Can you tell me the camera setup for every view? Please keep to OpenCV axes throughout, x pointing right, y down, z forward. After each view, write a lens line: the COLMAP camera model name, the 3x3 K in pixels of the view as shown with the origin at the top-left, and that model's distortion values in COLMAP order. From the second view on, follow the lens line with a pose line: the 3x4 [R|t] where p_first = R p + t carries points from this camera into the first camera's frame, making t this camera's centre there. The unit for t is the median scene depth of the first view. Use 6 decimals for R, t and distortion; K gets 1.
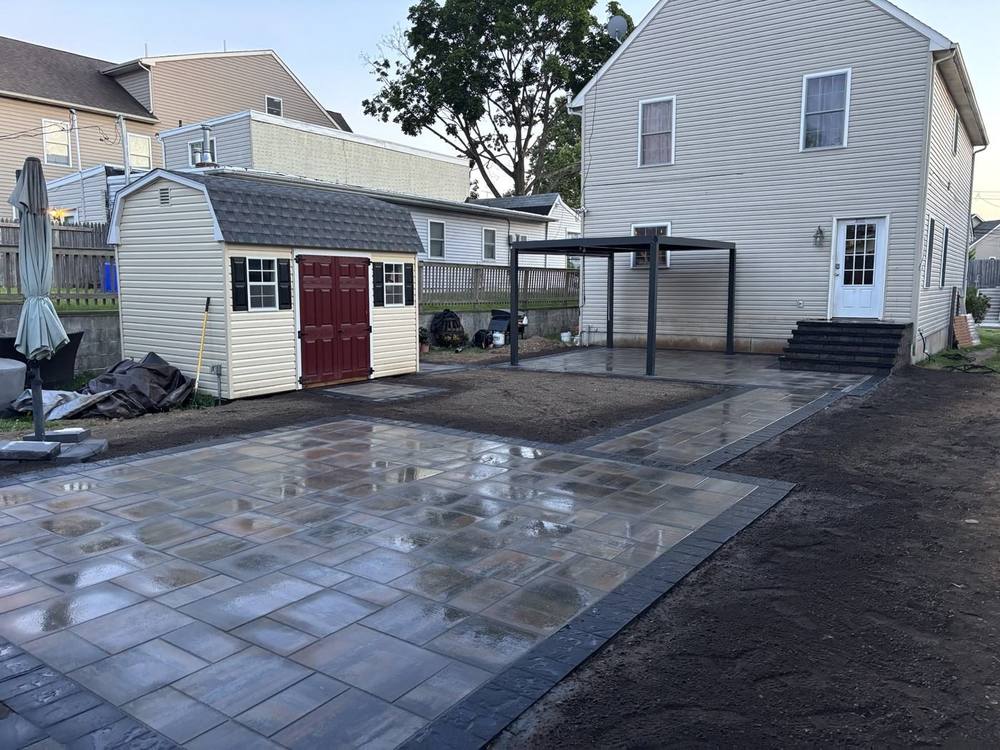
lens RADIAL K [[752.6, 0, 500.2], [0, 752.6, 374.5], [0, 0, 1]] dist [0.008841, -0.025667]
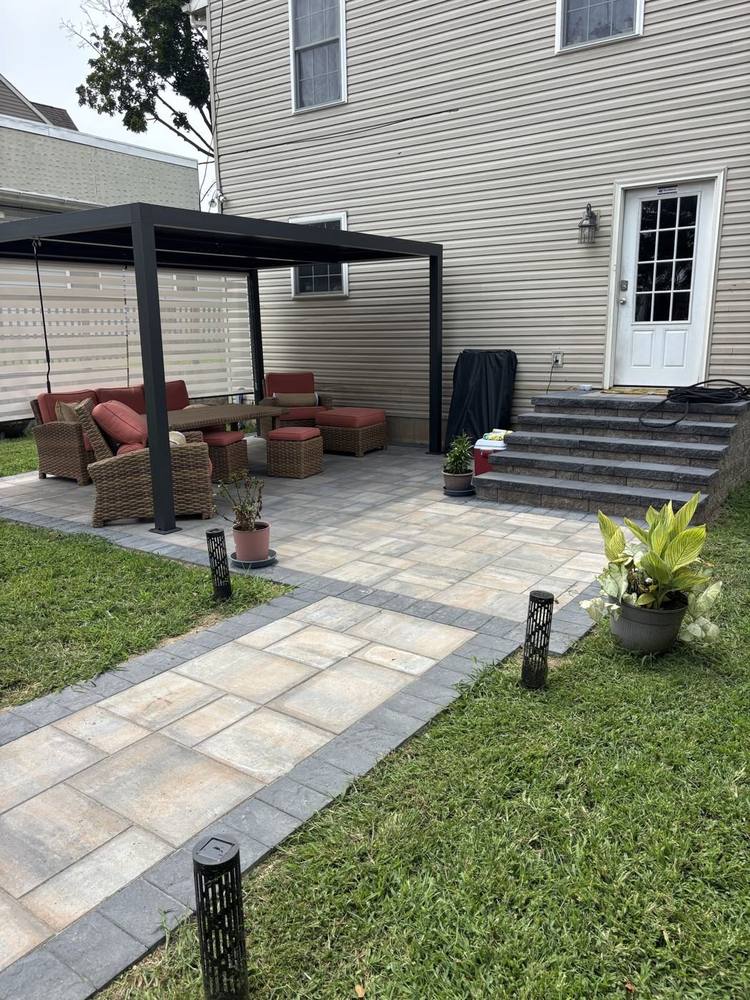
lens RADIAL K [[752.6, 0, 376.5], [0, 752.6, 502.5], [0, 0, 1]] dist [0.008841, -0.025667]
pose [[0.999940, -0.010008, -0.004372, 0.266049], [0.010413, 0.994373, 0.105421, -0.049462], [0.003292, -0.105460, 0.994418, 0.448005]]
